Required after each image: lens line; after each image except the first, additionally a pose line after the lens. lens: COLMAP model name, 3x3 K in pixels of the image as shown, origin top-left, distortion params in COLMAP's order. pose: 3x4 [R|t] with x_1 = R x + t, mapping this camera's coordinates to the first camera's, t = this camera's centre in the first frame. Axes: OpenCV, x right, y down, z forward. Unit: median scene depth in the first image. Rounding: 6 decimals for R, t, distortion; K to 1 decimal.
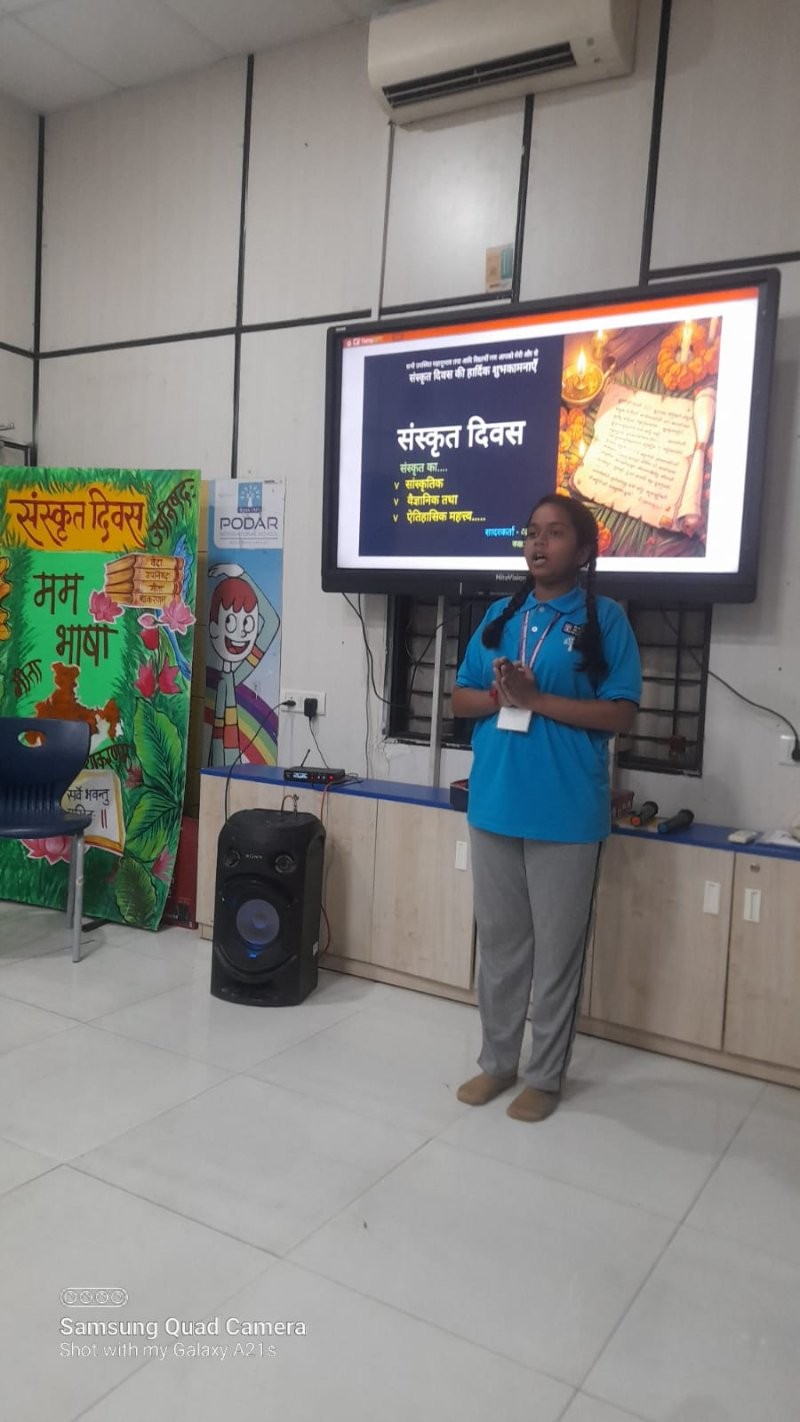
lens RADIAL K [[1031.4, 0, 389.5], [0, 1031.4, 718.9], [0, 0, 1]] dist [0.052555, -0.038360]
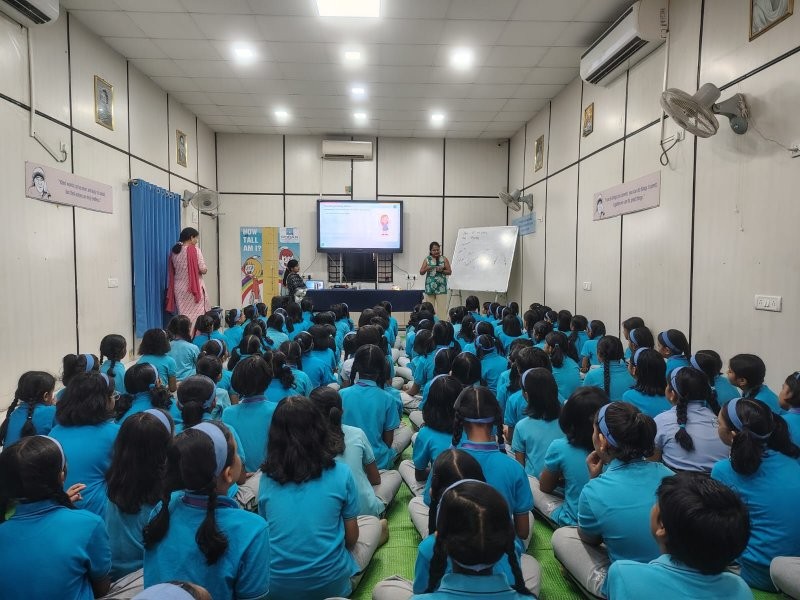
lens RADIAL K [[541.7, 0, 400.0], [0, 541.7, 301.6], [0, 0, 1]] dist [0.028876, 0.006353]
pose [[0.833660, -0.087828, 0.545249, -1.046629], [0.081034, 0.996041, 0.036543, 0.040859], [-0.546300, 0.013720, 0.837477, -1.223515]]
